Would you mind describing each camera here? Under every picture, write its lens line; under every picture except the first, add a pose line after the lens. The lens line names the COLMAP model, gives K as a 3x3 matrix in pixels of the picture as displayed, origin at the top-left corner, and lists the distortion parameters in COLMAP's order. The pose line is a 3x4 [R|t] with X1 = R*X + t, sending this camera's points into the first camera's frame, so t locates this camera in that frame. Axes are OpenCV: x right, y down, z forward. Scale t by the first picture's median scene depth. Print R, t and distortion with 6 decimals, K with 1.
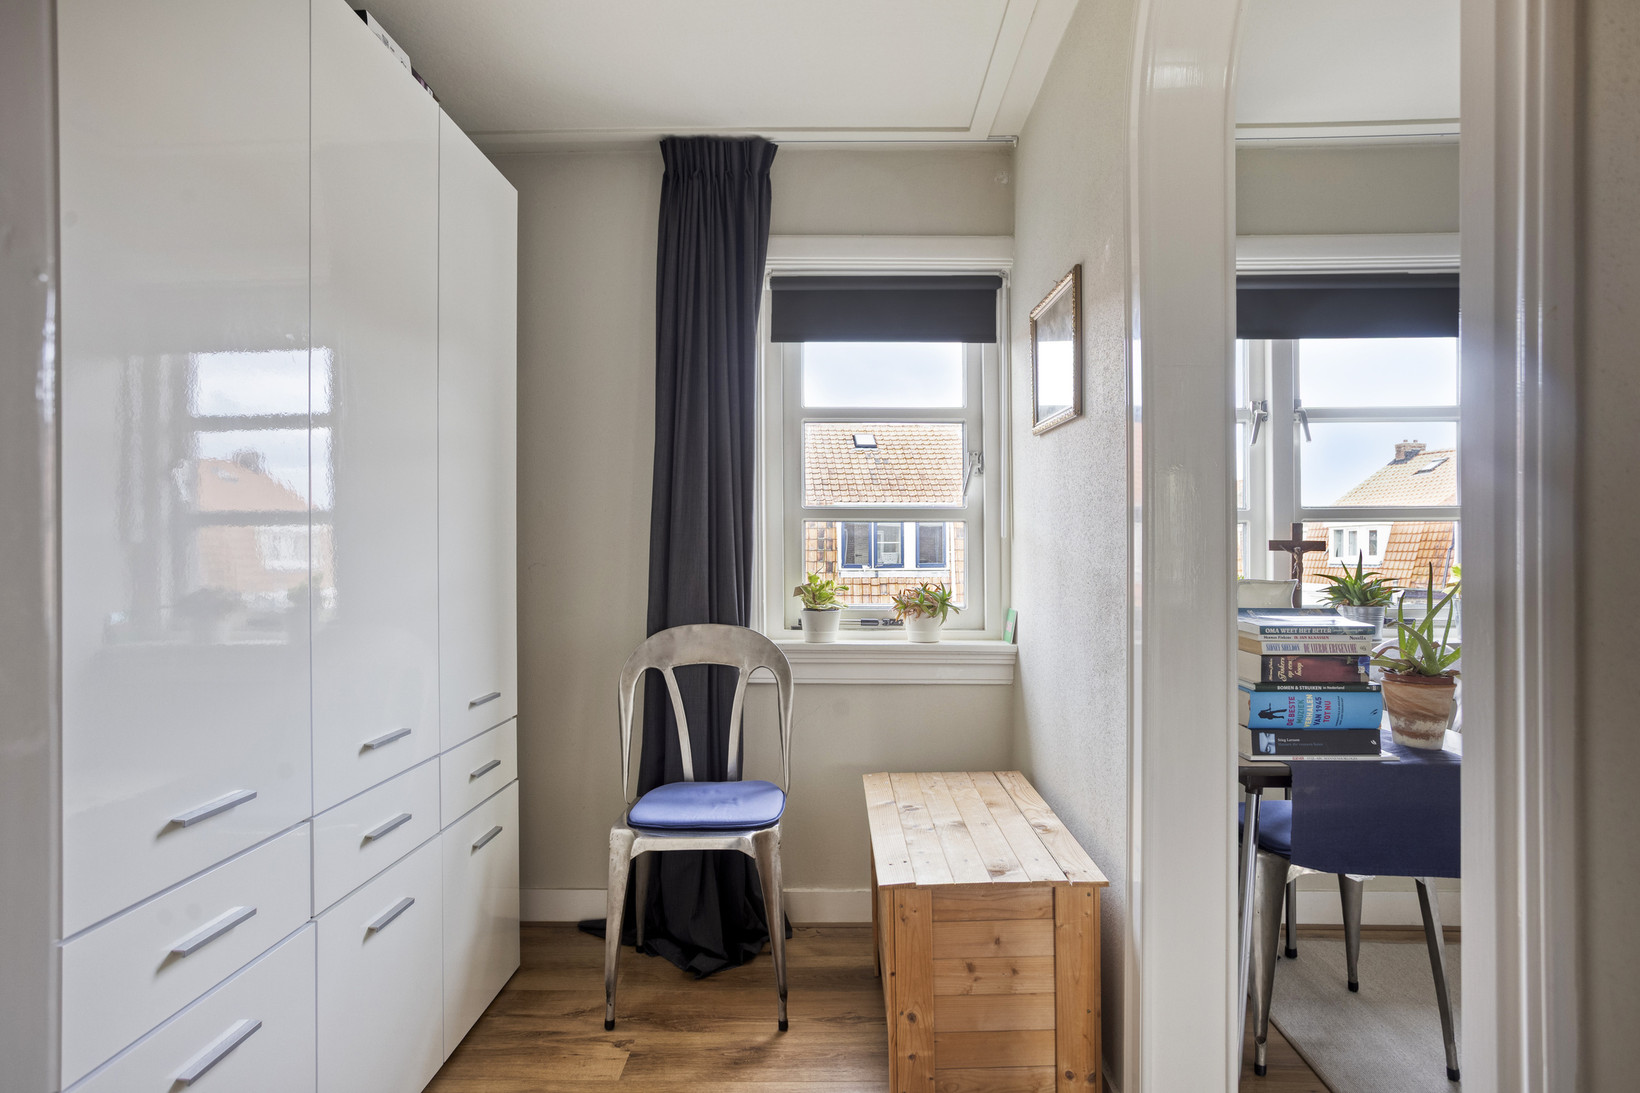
lens RADIAL K [[936.4, 0, 820.0], [0, 936.4, 546.5], [0, 0, 1]] dist [-0.003789, 0.021509]
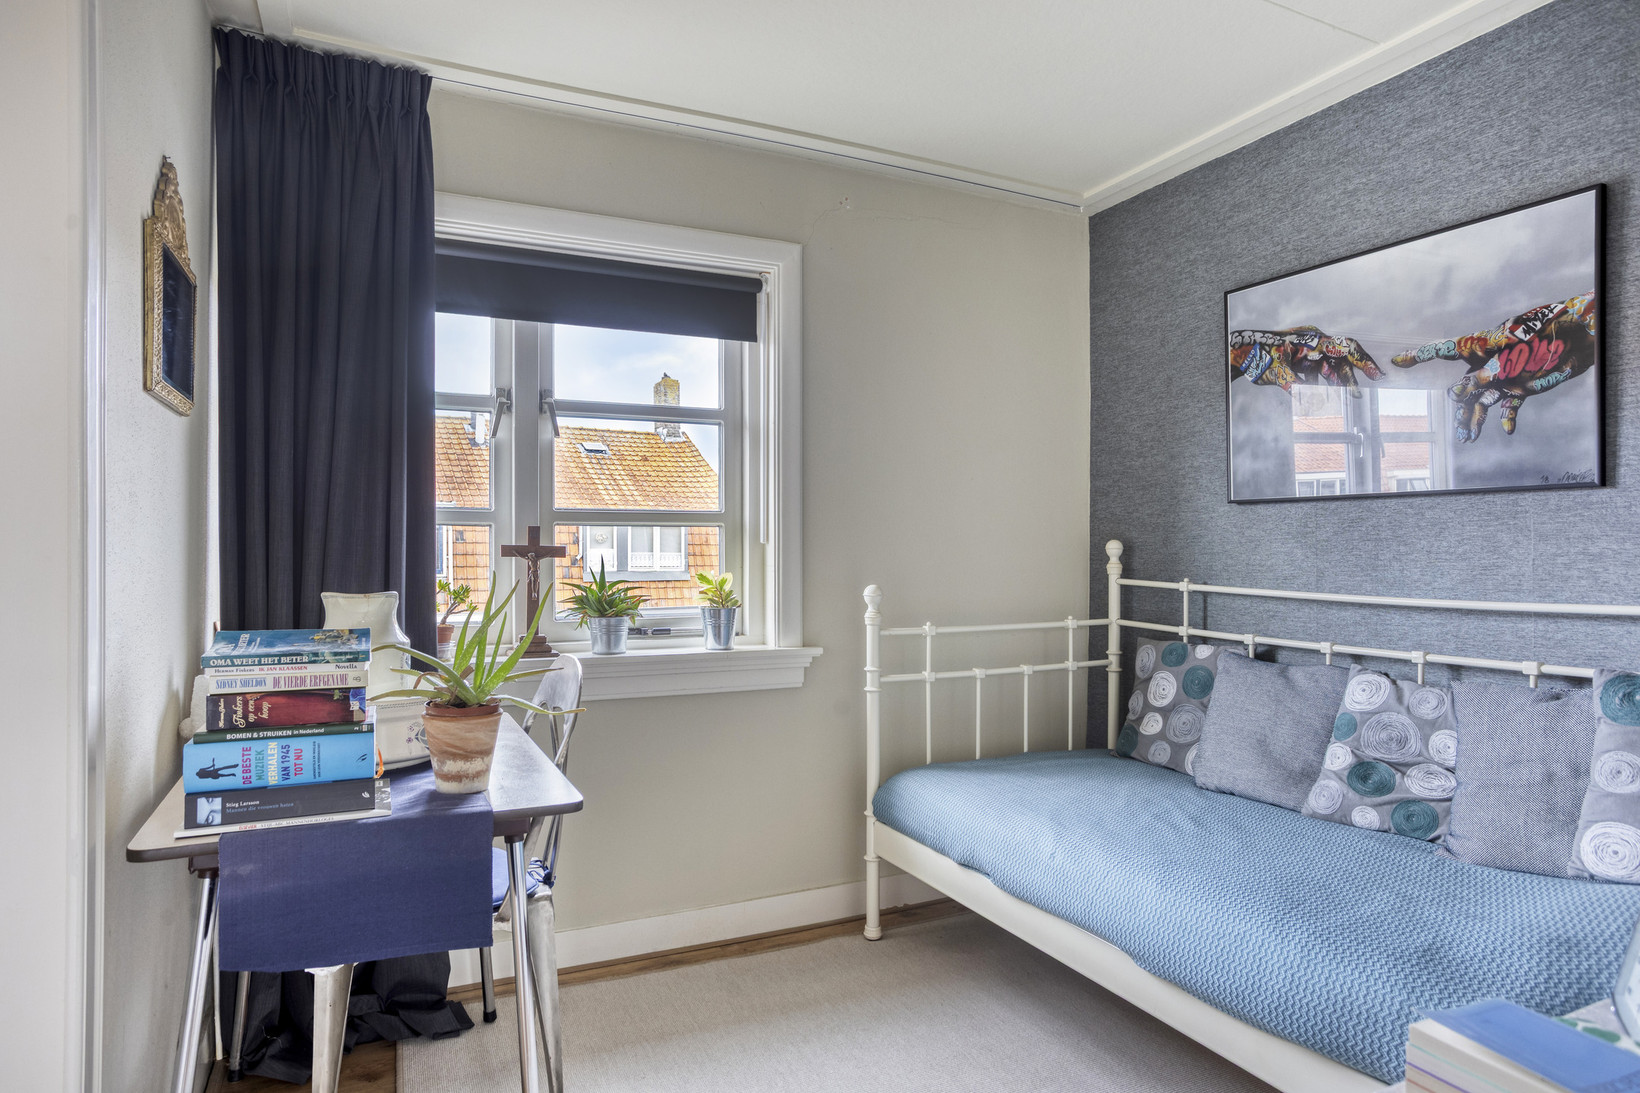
lens RADIAL K [[936.4, 0, 820.0], [0, 936.4, 546.5], [0, 0, 1]] dist [-0.003789, 0.021509]
pose [[0.916749, 0.005770, 0.399421, 0.622139], [-0.003761, 0.999976, -0.005813, -0.001911], [-0.399445, 0.003826, 0.916749, 0.102972]]
